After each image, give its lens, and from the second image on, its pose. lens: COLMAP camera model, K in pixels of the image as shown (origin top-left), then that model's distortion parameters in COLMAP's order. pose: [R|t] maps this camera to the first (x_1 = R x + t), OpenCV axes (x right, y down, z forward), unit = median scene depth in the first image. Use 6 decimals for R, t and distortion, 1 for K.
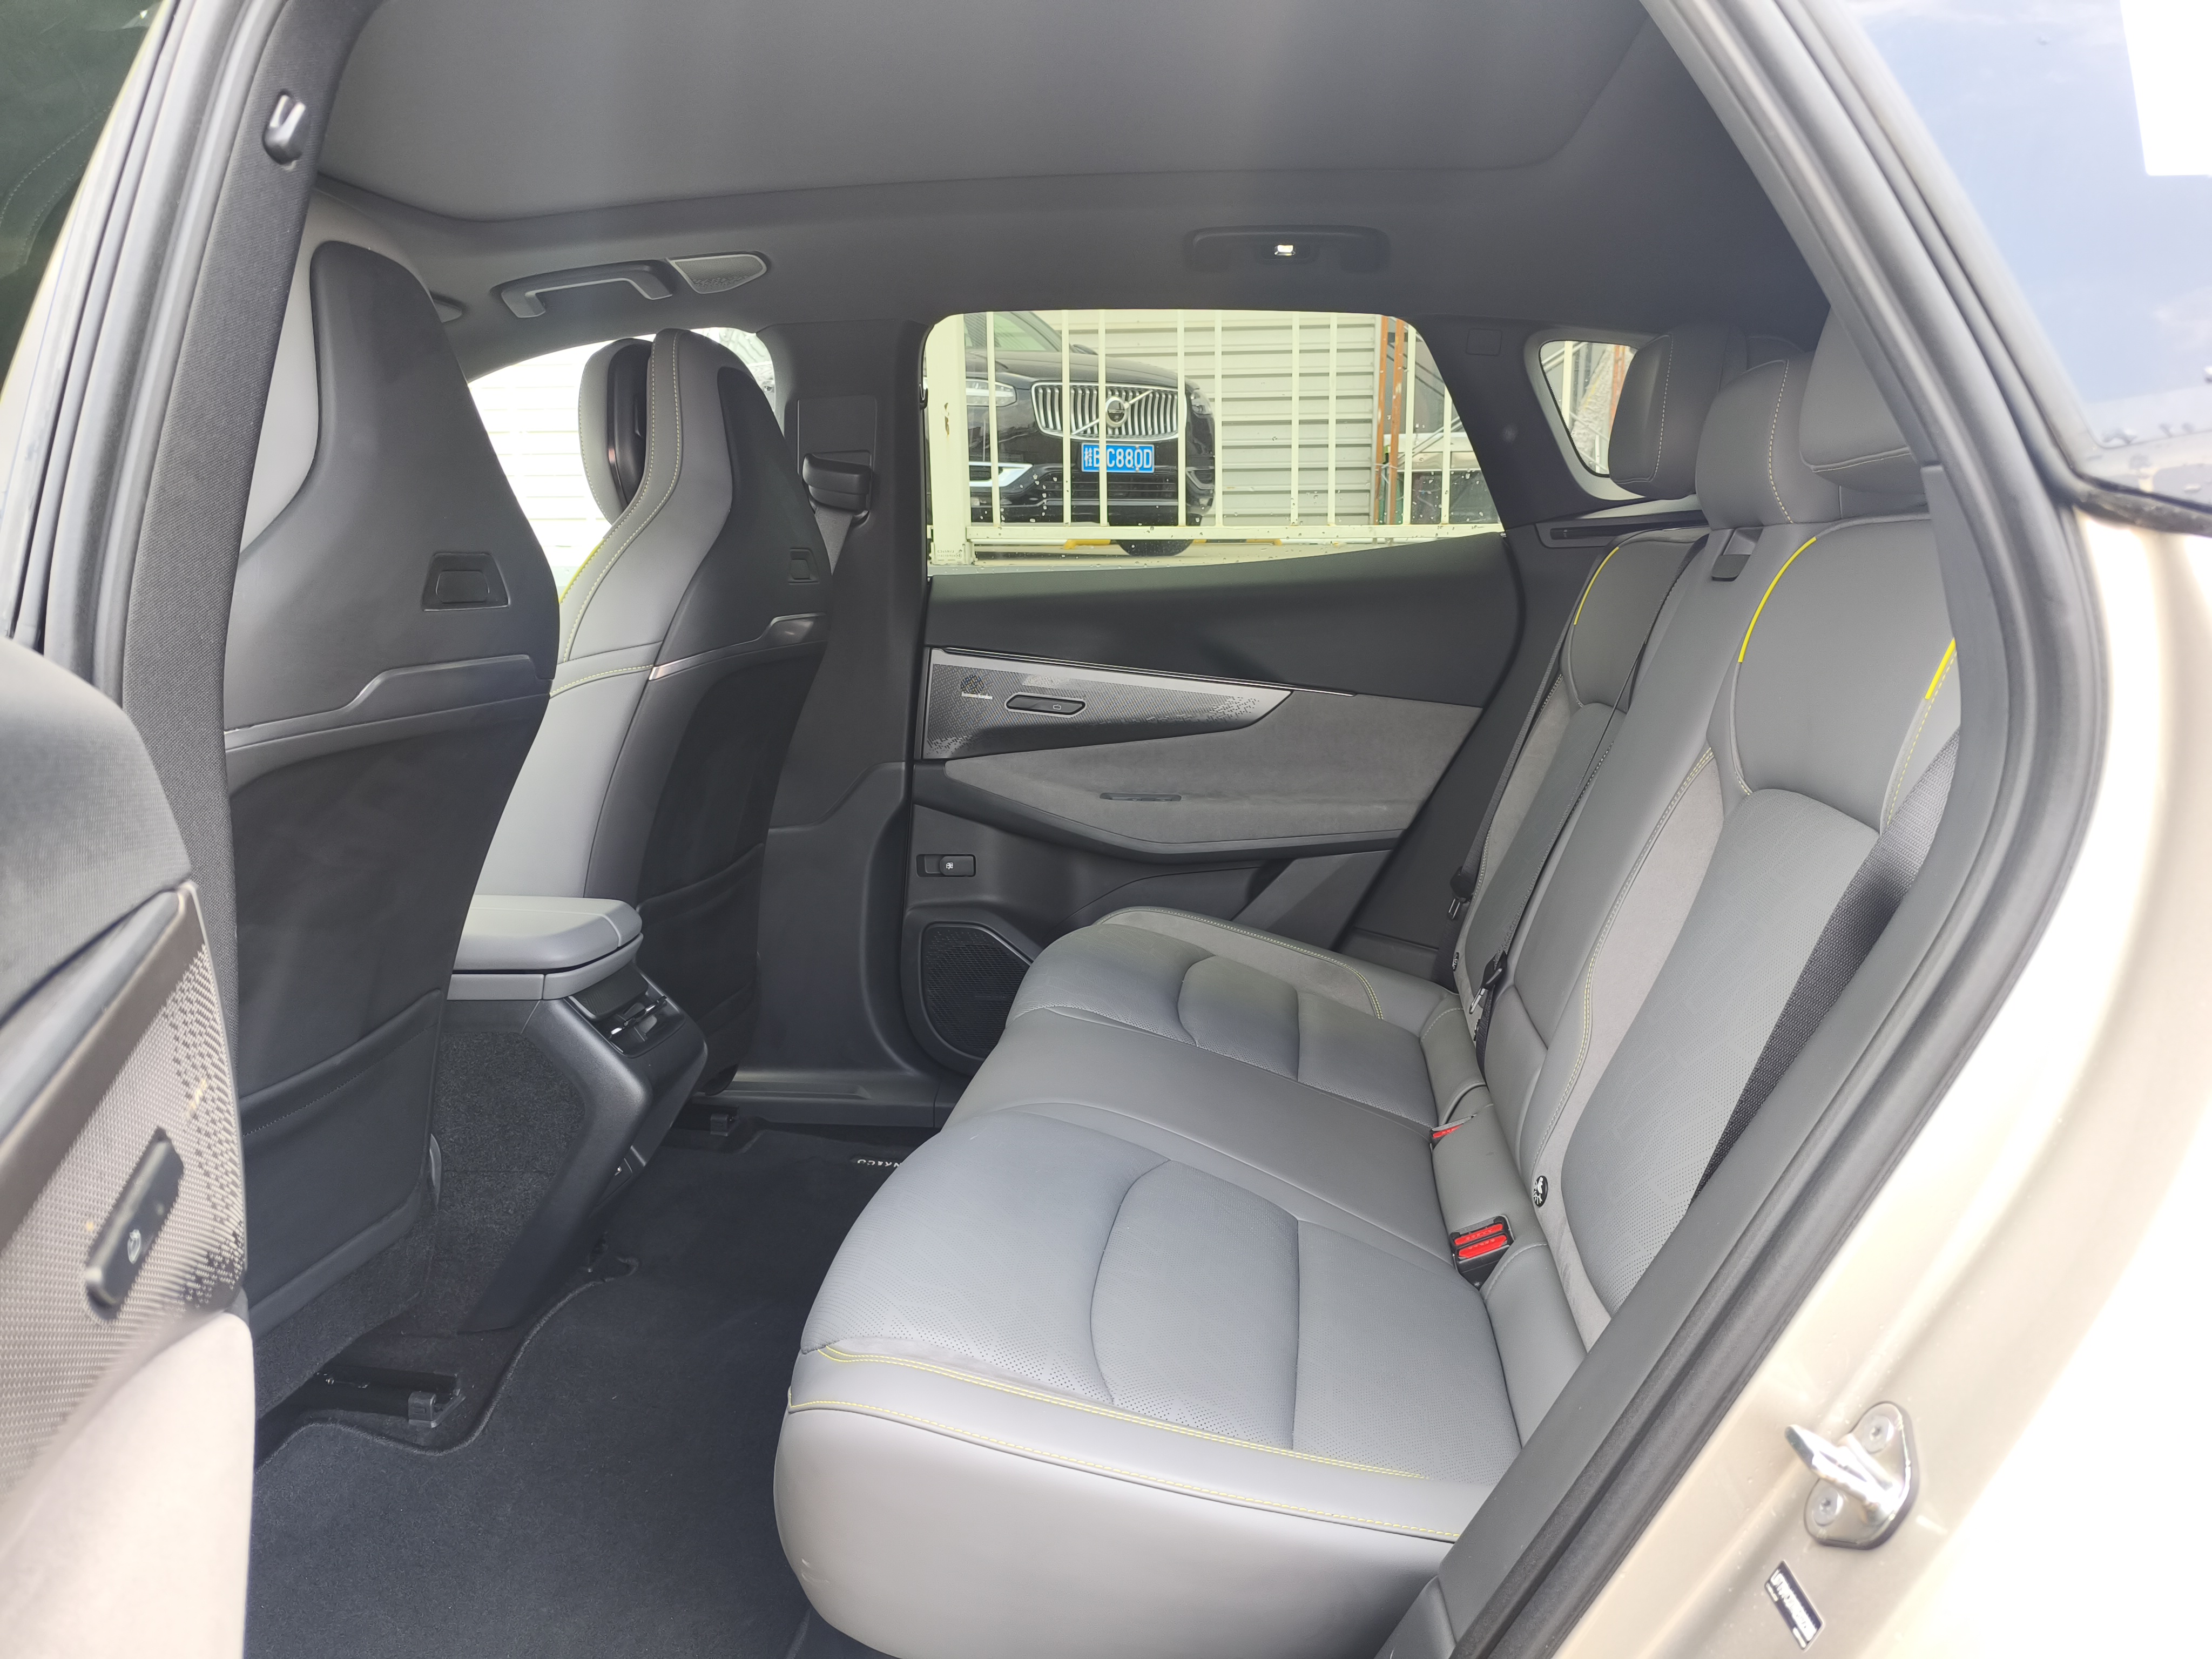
lens RADIAL K [[1605.1, 0, 1018.9], [0, 1605.1, 832.4], [0, 0, 1]] dist [0.007276, -0.007397]
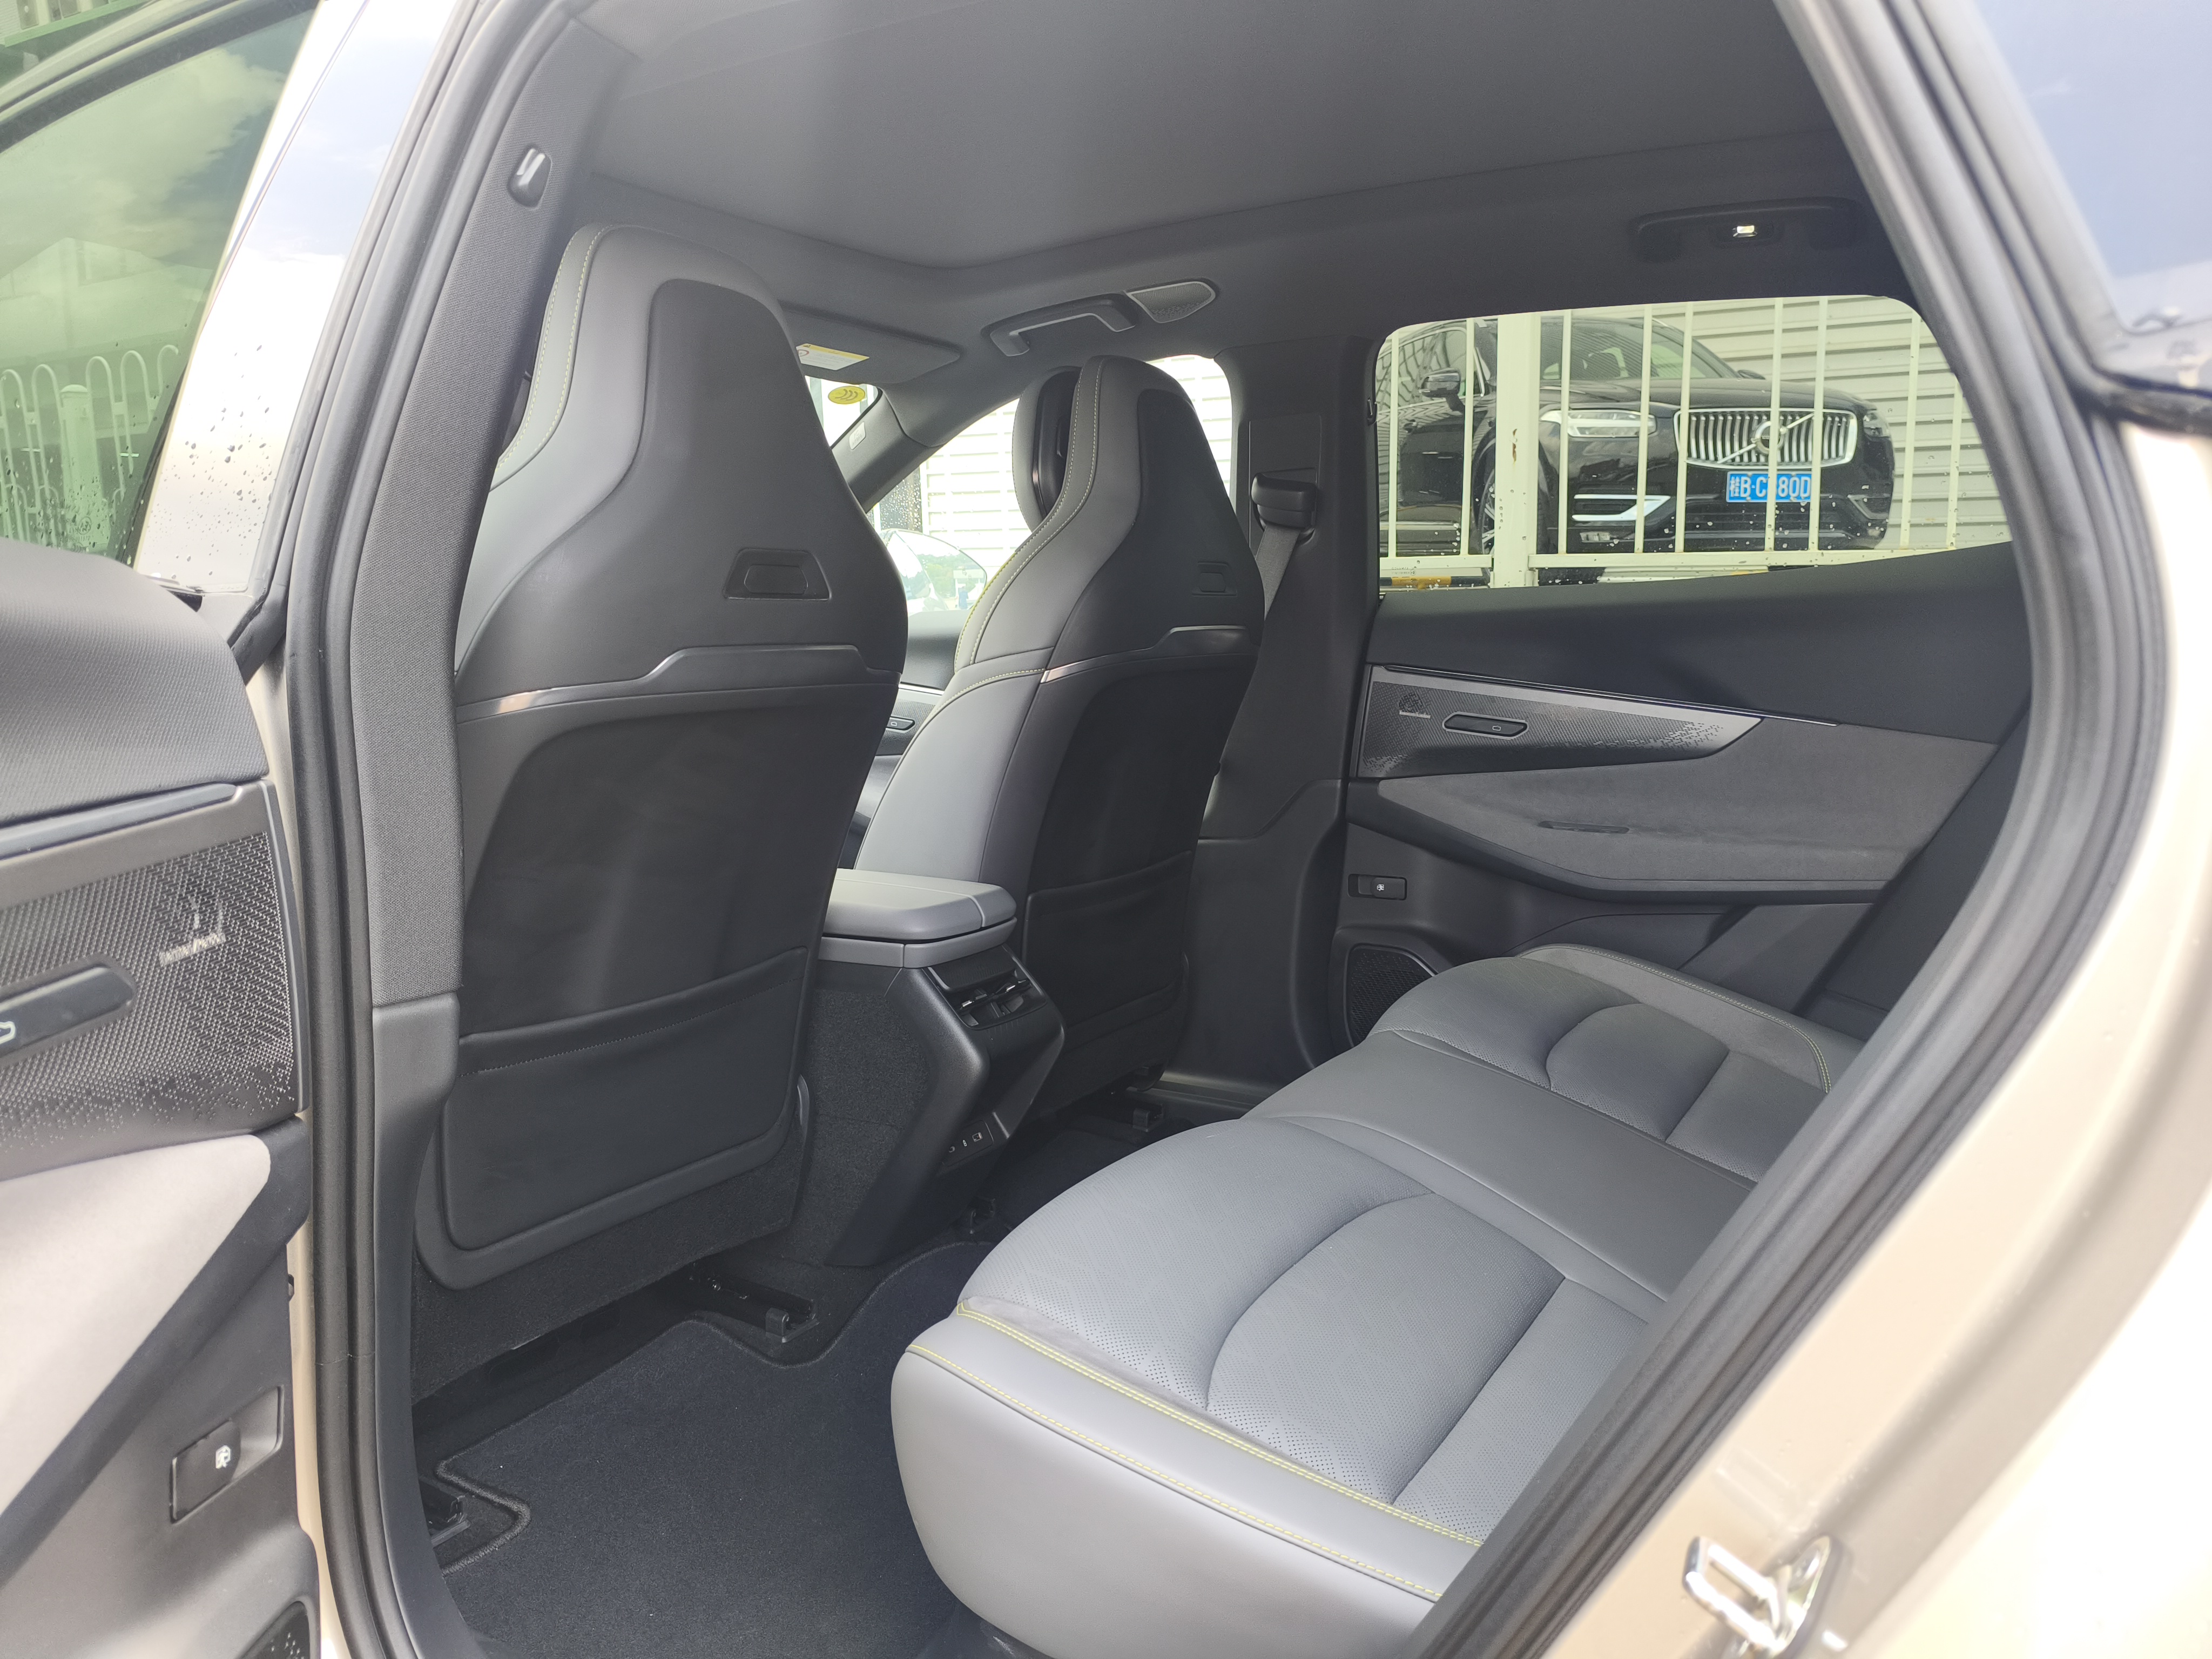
lens RADIAL K [[1575.1, 0, 1075.6], [0, 1575.1, 828.2], [0, 0, 1]] dist [0.039386, -0.045344]
pose [[0.923399, 0.057394, -0.379527, 0.161291], [-0.068307, 0.997546, -0.015338, 0.013460], [0.377716, 0.040088, 0.925053, 0.037108]]
